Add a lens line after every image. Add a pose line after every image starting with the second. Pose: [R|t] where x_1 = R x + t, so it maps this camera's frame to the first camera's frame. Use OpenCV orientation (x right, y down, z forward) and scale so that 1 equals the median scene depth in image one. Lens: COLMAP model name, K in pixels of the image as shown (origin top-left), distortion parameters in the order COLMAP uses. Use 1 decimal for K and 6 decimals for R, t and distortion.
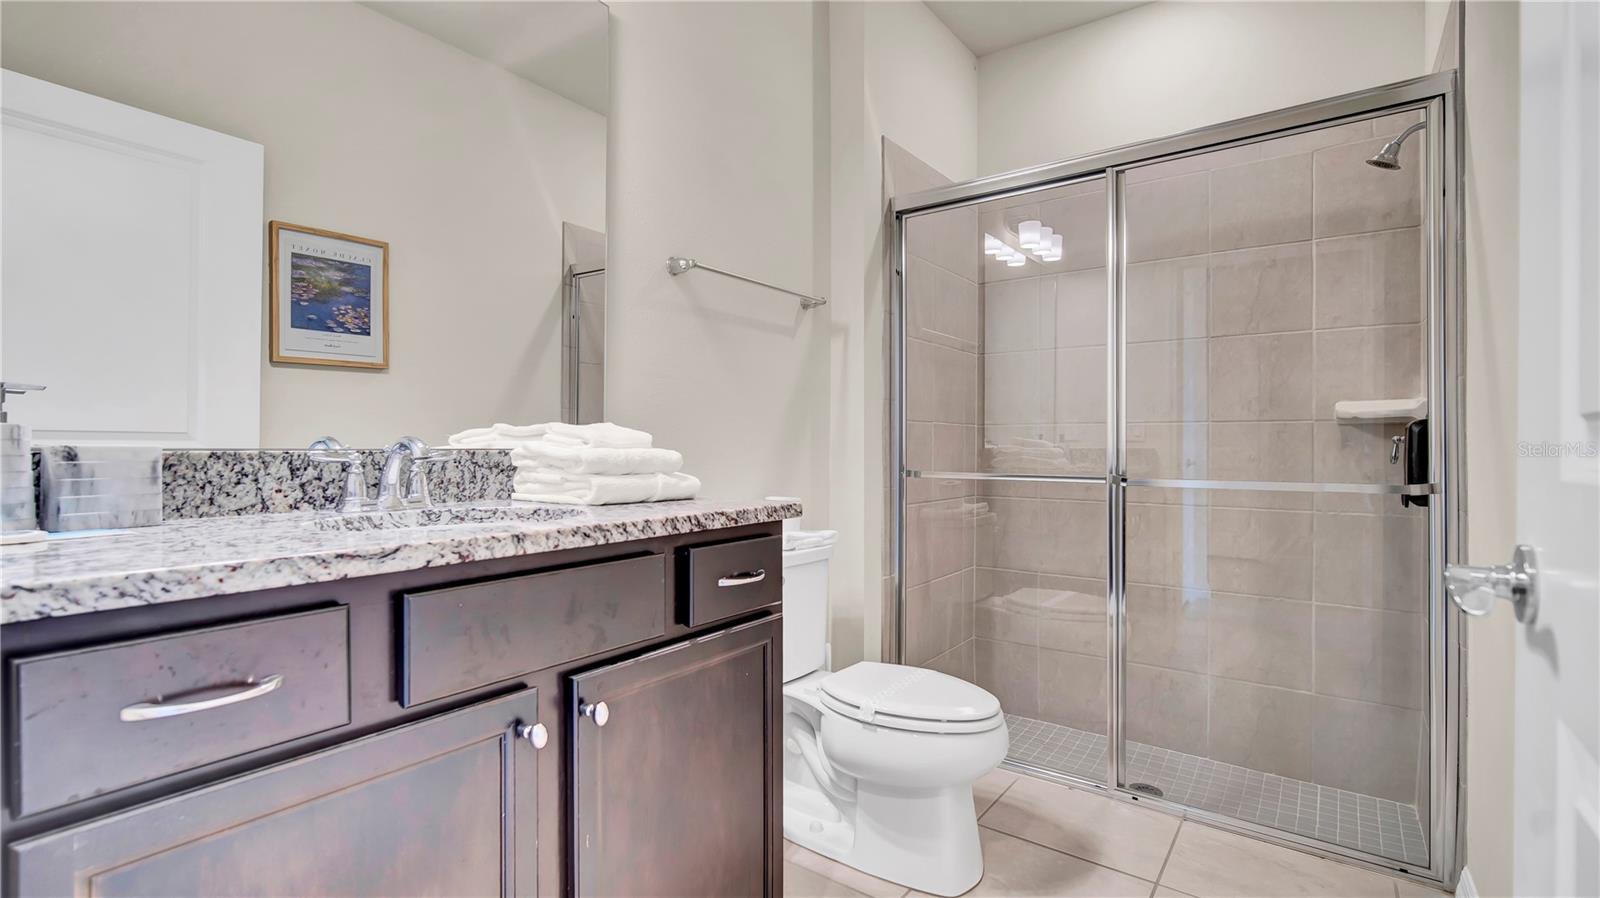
lens RADIAL K [[740.3, 0, 798.2], [0, 740.3, 445.7], [0, 0, 1]] dist [-0.013294, 0.003940]
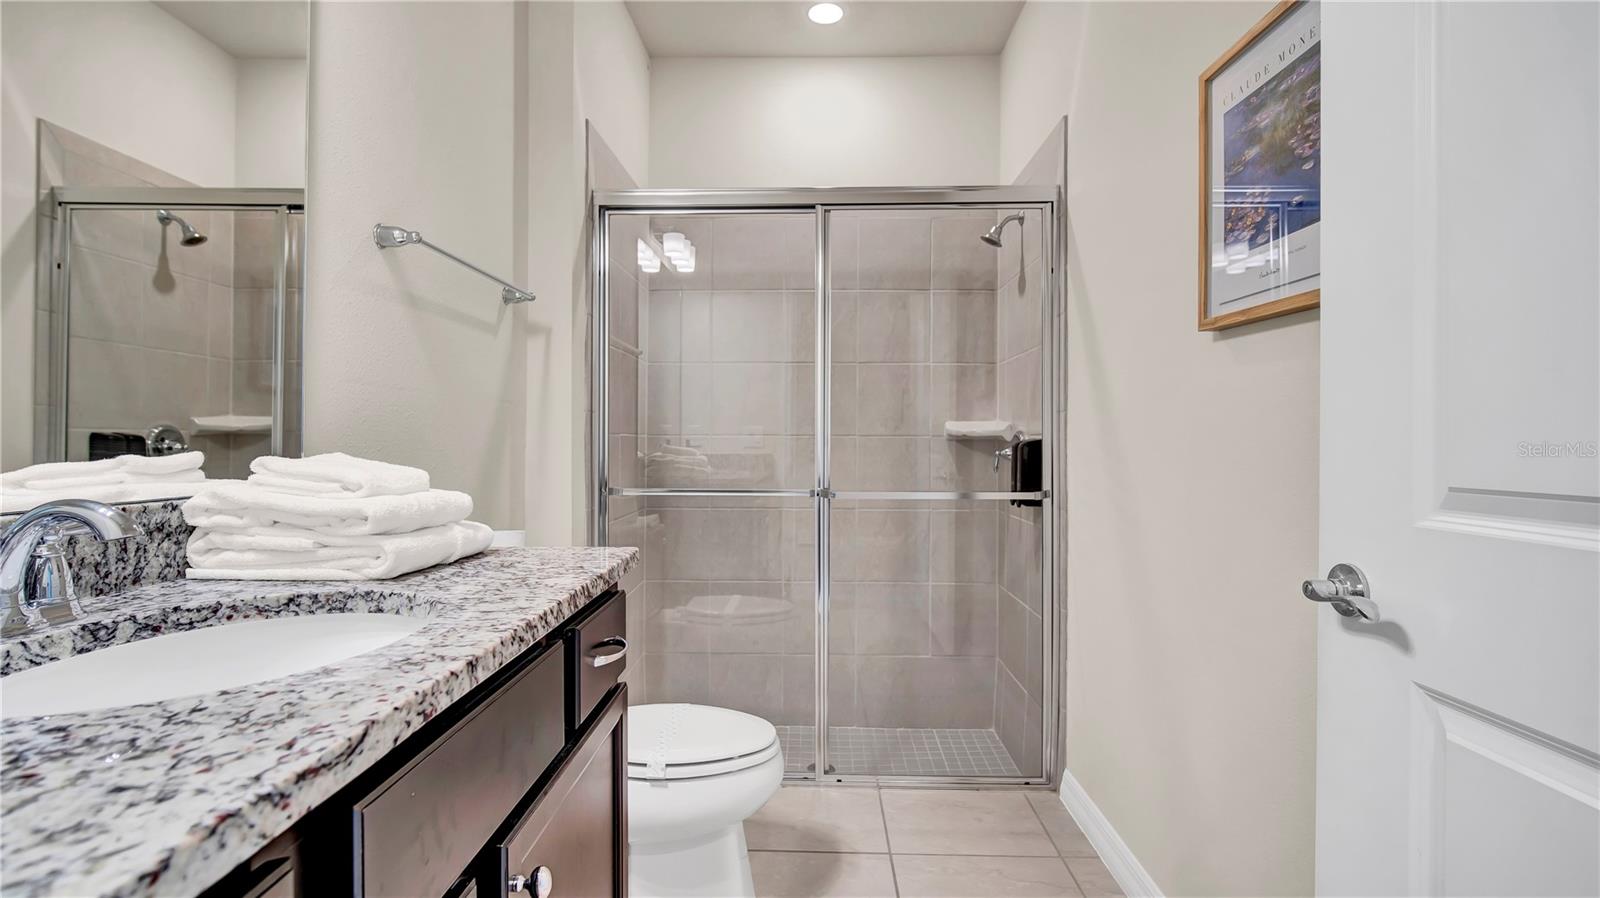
lens RADIAL K [[740.3, 0, 800.9], [0, 740.3, 442.6], [0, 0, 1]] dist [-0.013294, 0.003940]
pose [[0.814413, -0.001475, 0.580284, -0.323639], [-0.001732, 0.999986, 0.004973, -0.048063], [-0.580283, -0.005056, 0.814399, 0.183429]]
